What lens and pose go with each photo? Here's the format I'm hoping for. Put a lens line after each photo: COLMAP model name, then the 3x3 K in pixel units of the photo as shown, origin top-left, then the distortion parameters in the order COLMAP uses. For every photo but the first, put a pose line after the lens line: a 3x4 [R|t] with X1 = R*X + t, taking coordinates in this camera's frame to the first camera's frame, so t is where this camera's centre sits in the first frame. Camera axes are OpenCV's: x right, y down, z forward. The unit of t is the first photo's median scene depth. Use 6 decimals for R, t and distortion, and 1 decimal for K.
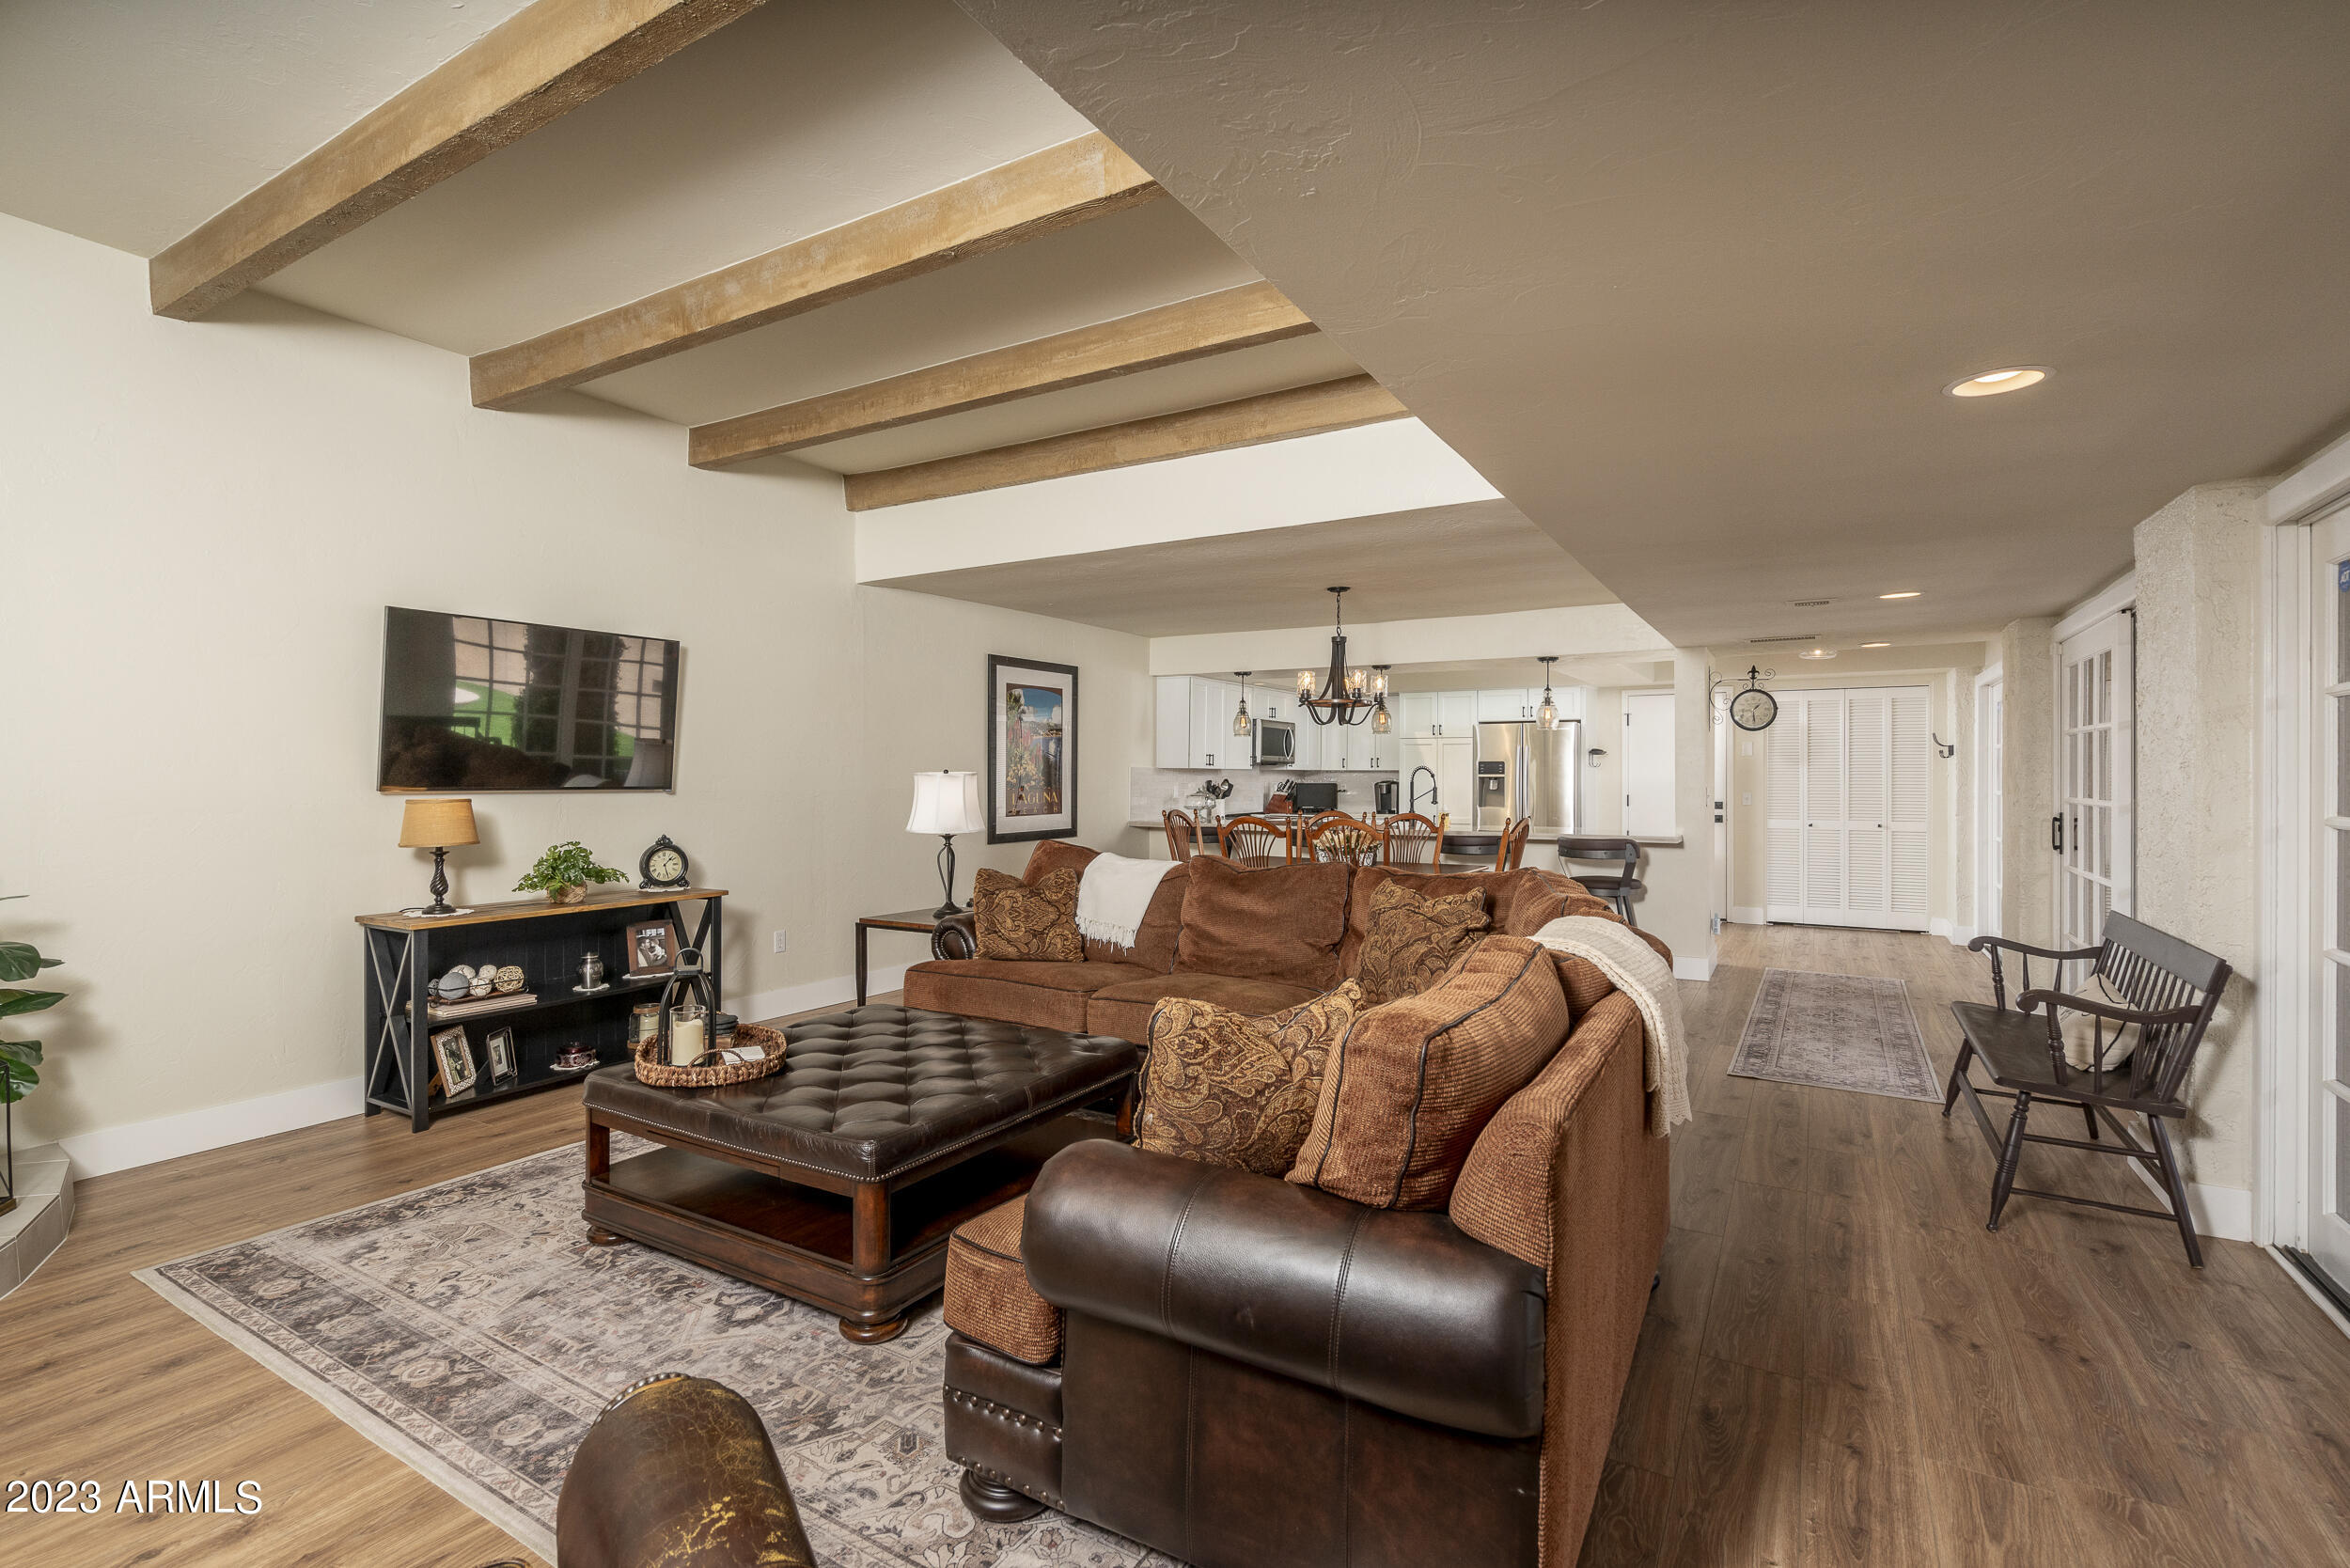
lens RADIAL K [[1092.9, 0, 1199.5], [0, 1092.9, 773.6], [0, 0, 1]] dist [0.001356, 0.000474]
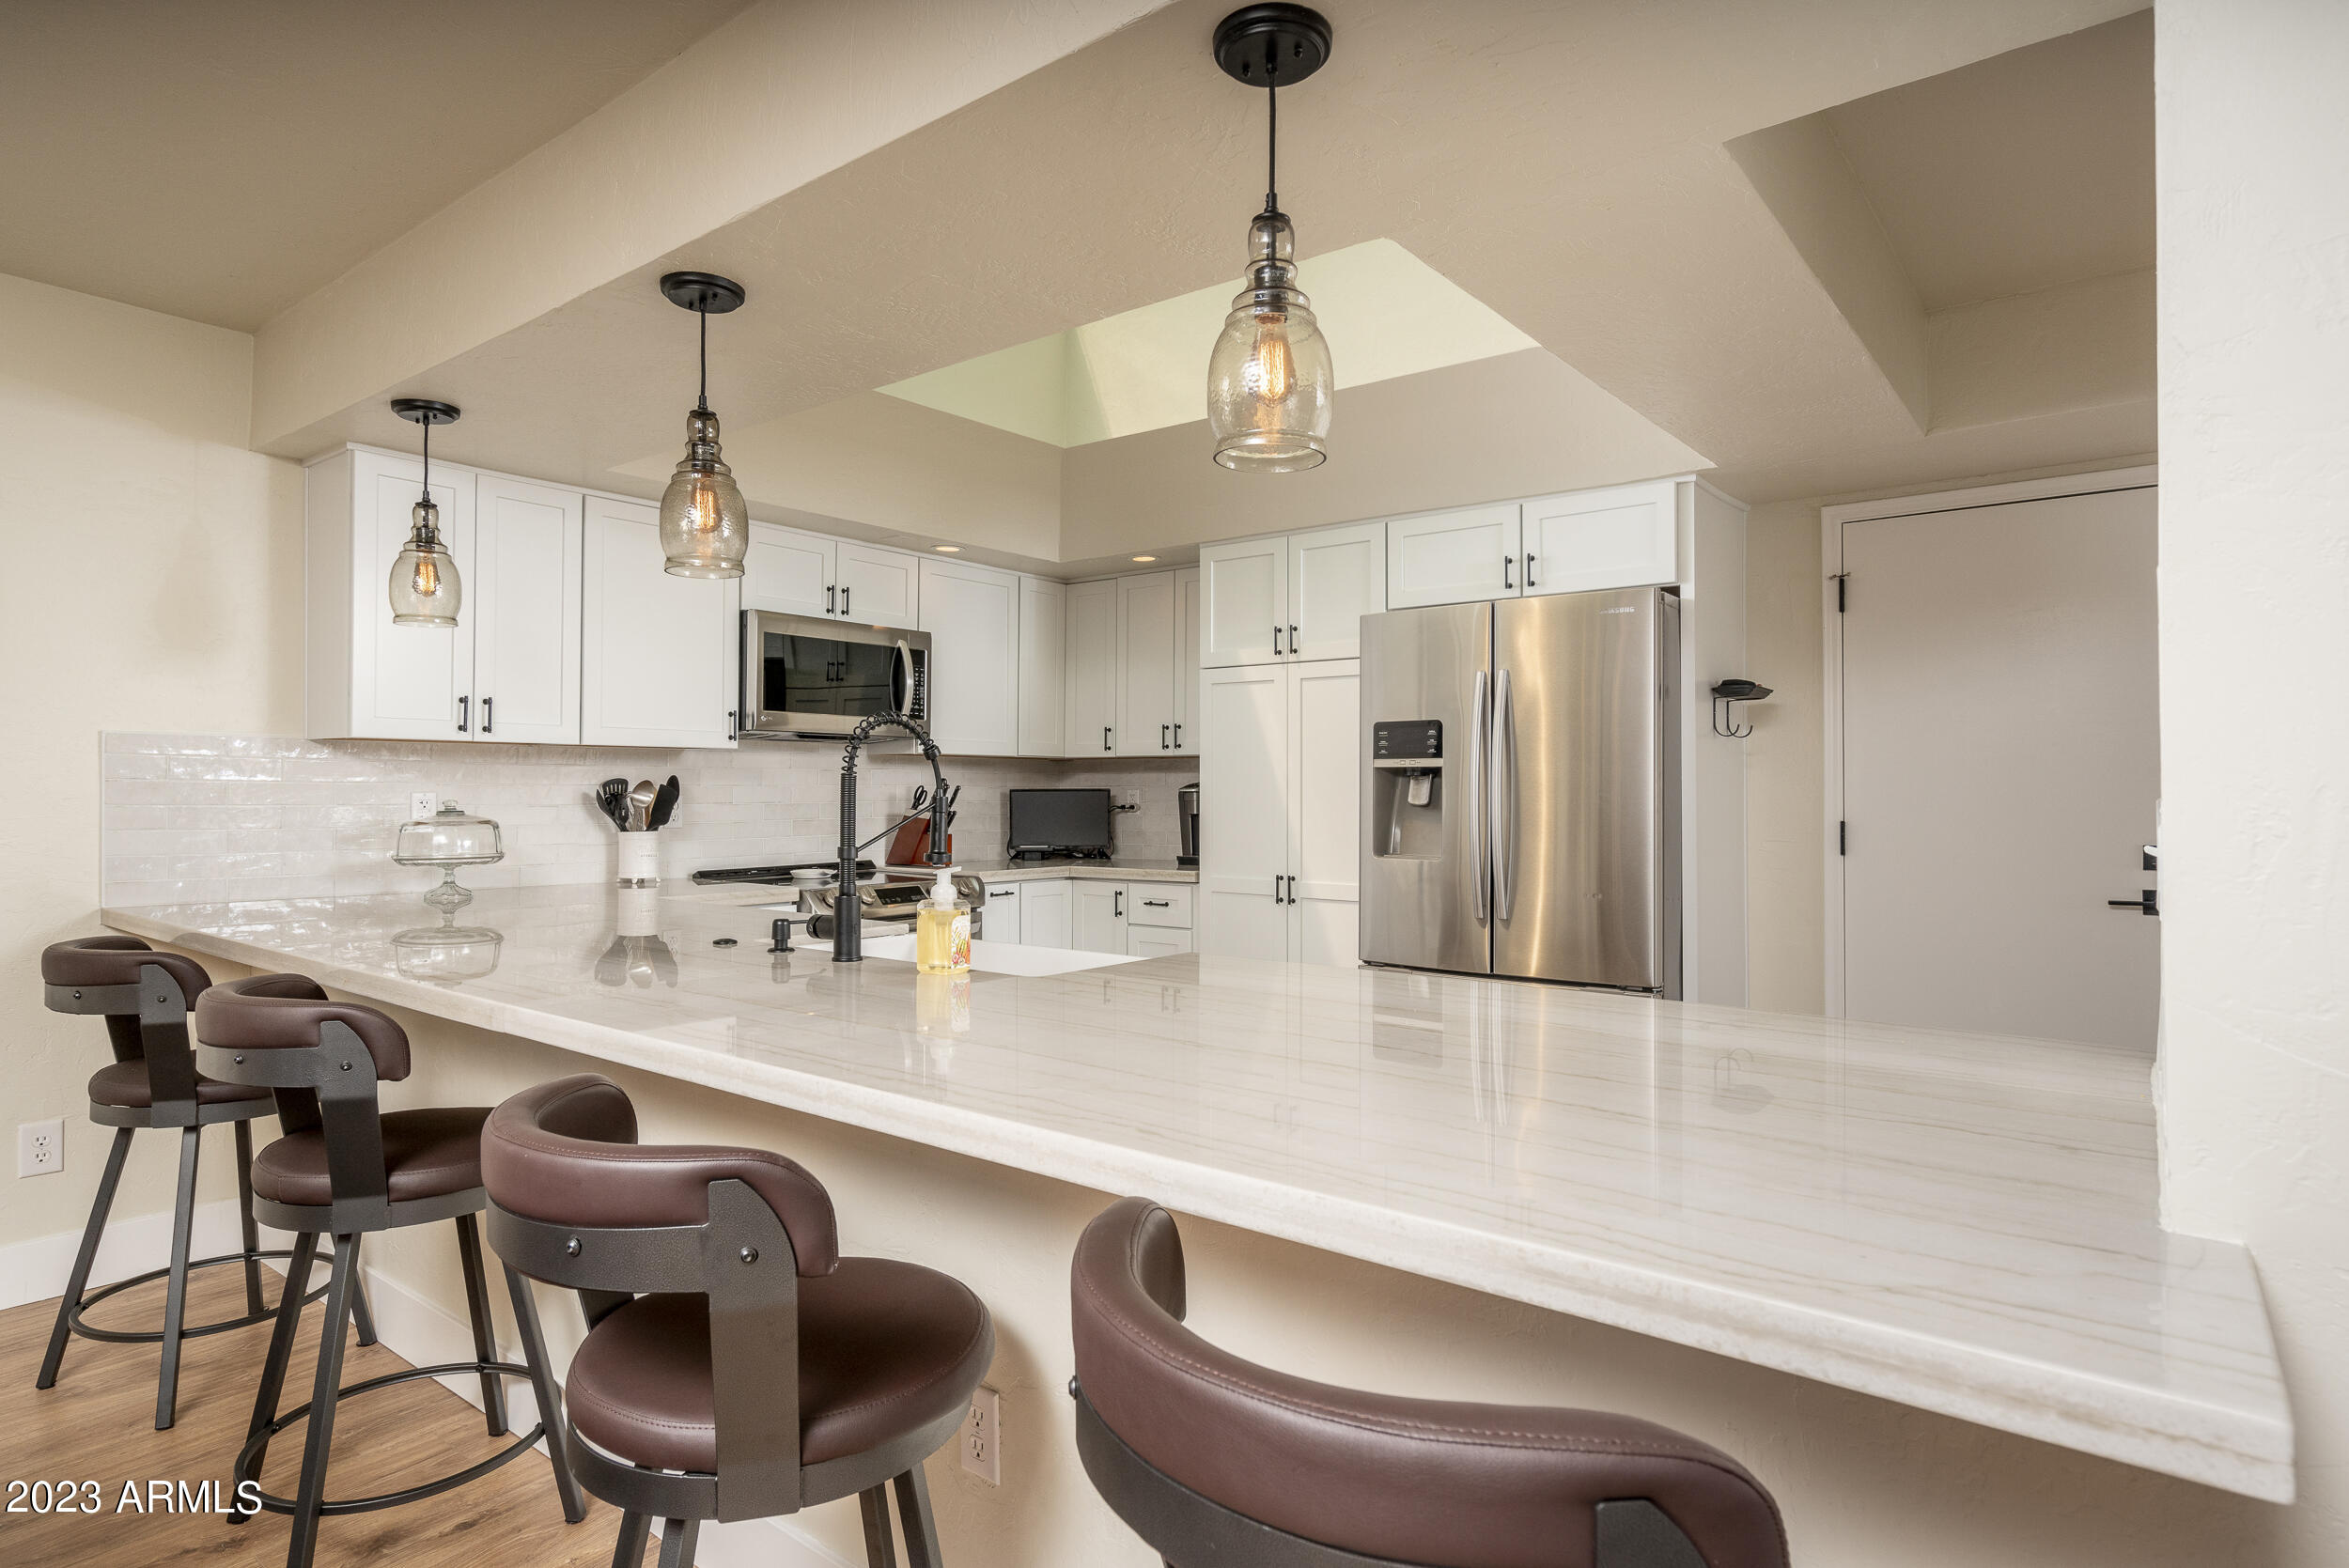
lens RADIAL K [[1239.6, 0, 1174.3], [0, 1239.6, 787.0], [0, 0, 1]] dist [-0.000777, 0.000423]
pose [[0.989424, -0.000807, -0.145053, 0.494056], [0.001269, 0.999994, 0.003094, 0.015961], [0.145049, -0.003246, 0.989419, 1.201640]]
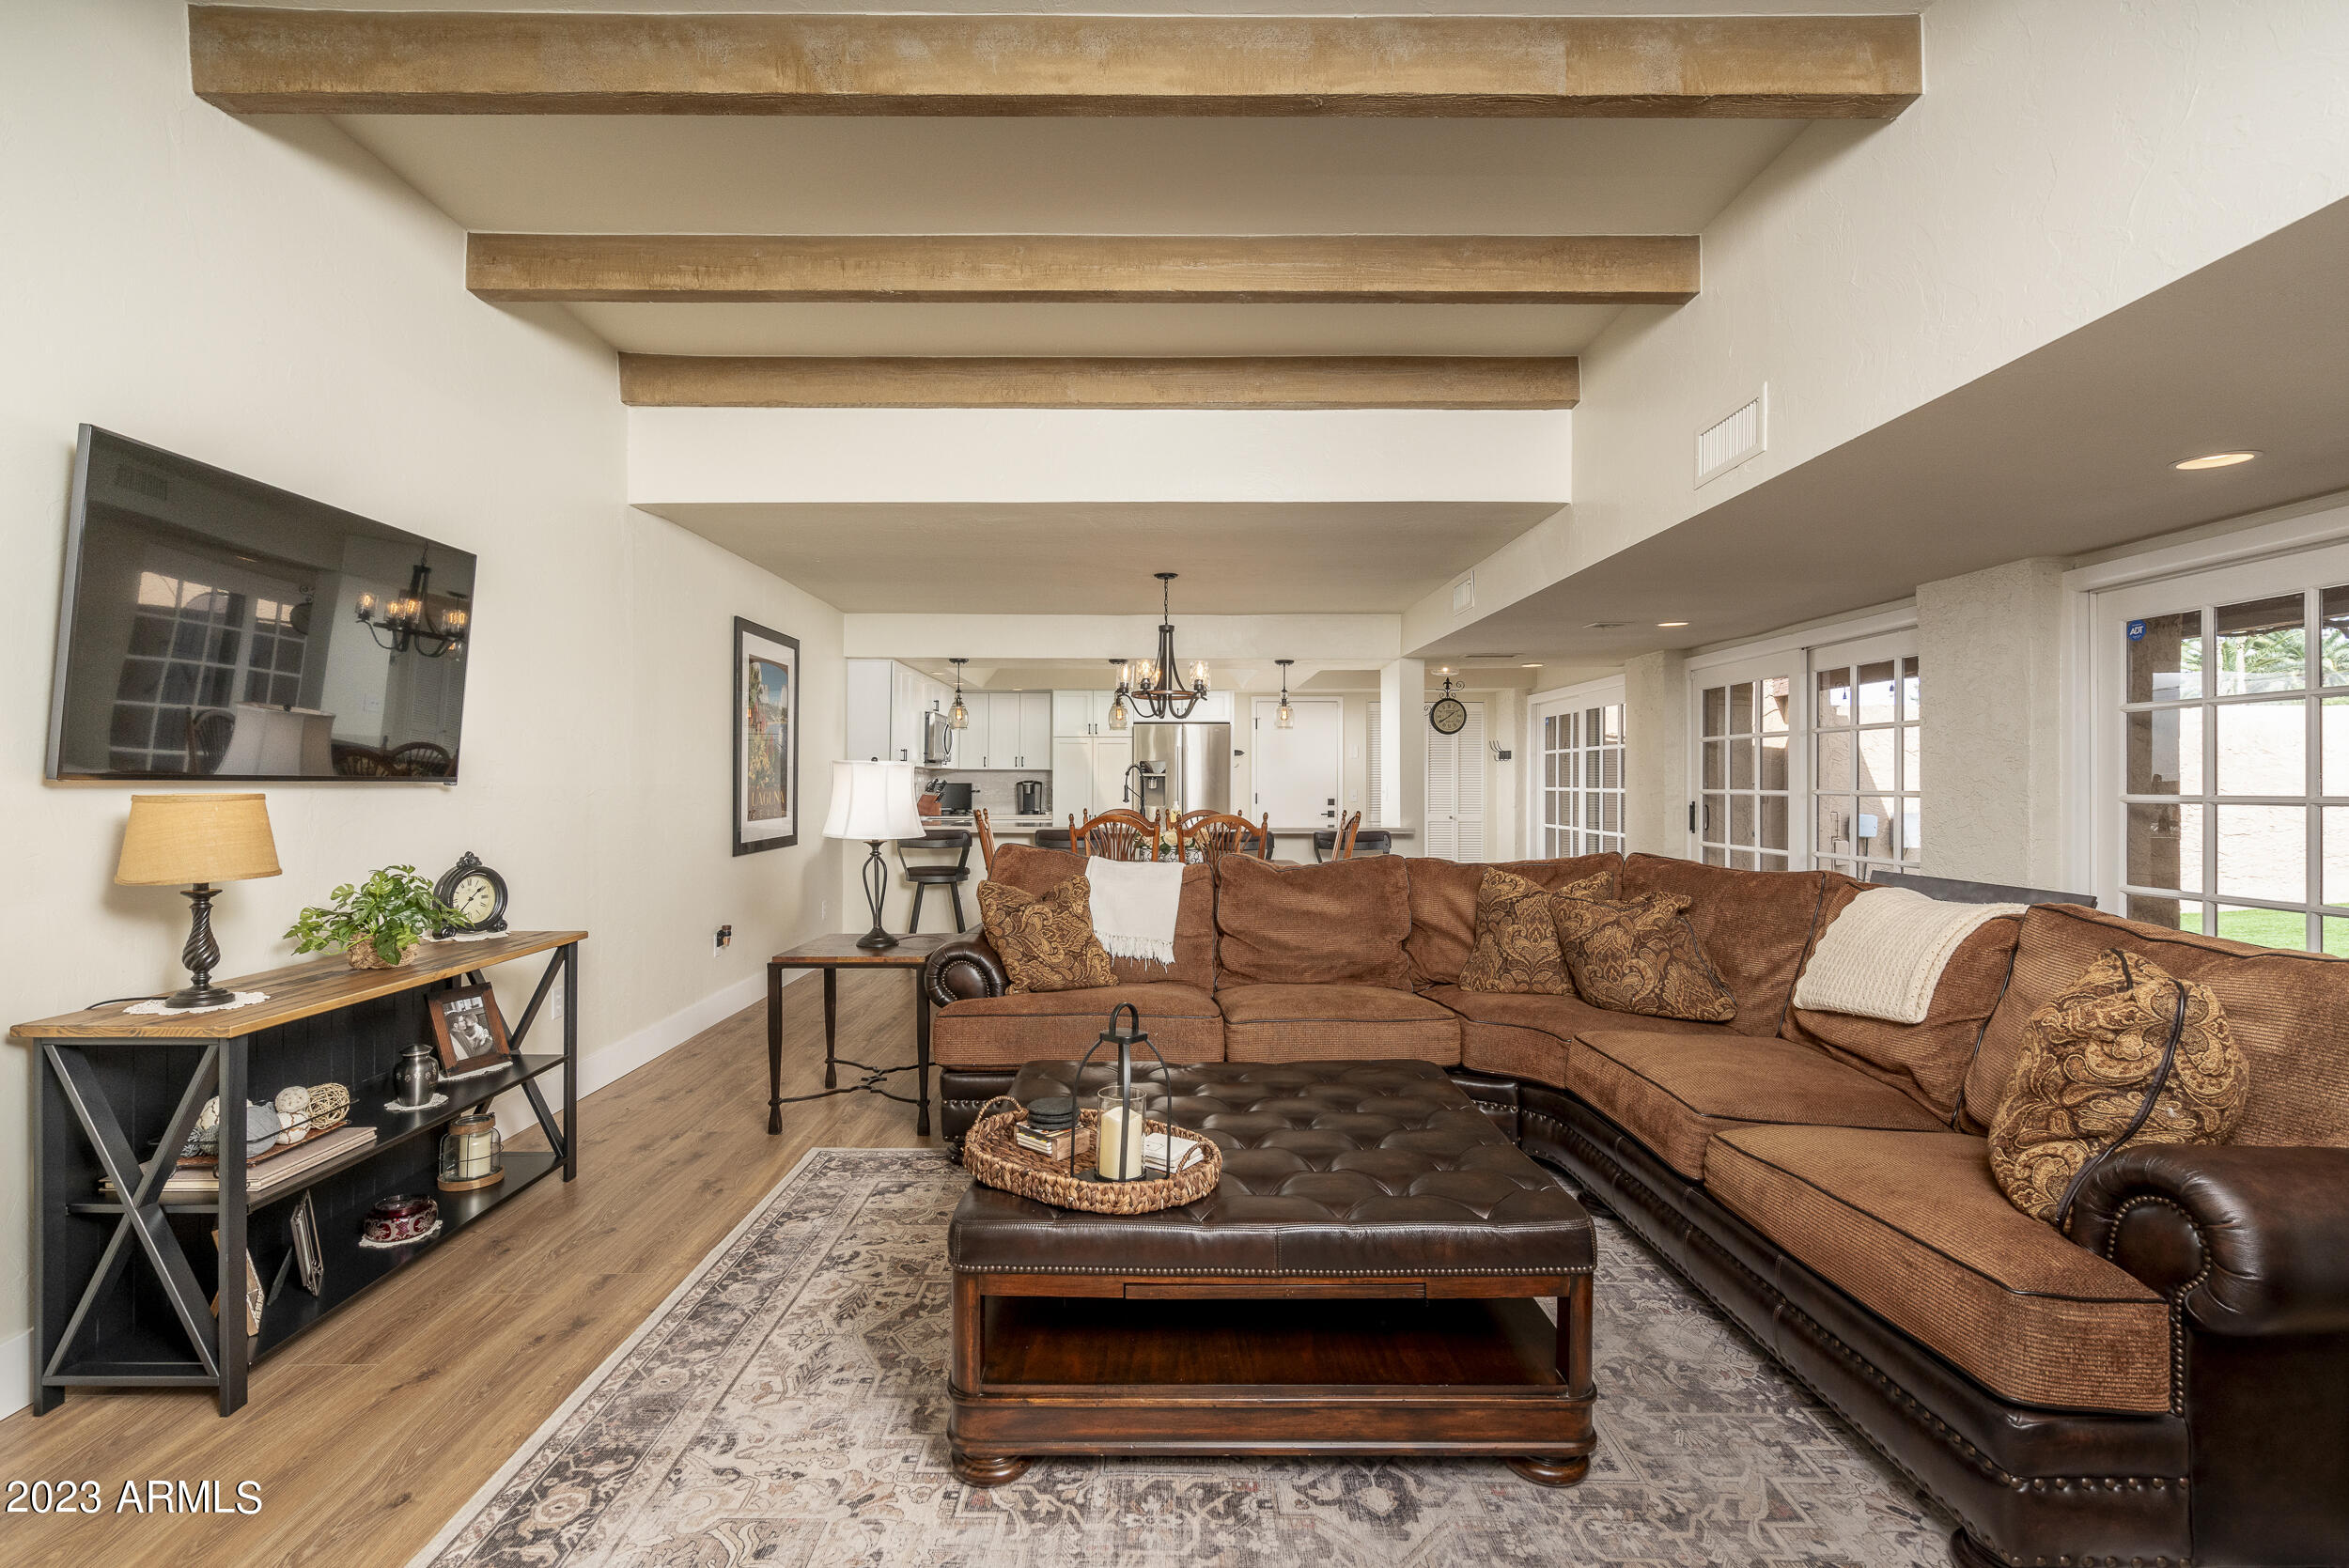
lens RADIAL K [[1075.8, 0, 1172.4], [0, 1075.8, 781.8], [0, 0, 1]] dist [-0.002169, 0.000809]
pose [[0.858422, 0.000746, 0.512944, -0.457568], [-0.002241, 0.999995, 0.002295, 0.011885], [-0.512940, -0.003120, 0.858419, 0.241267]]
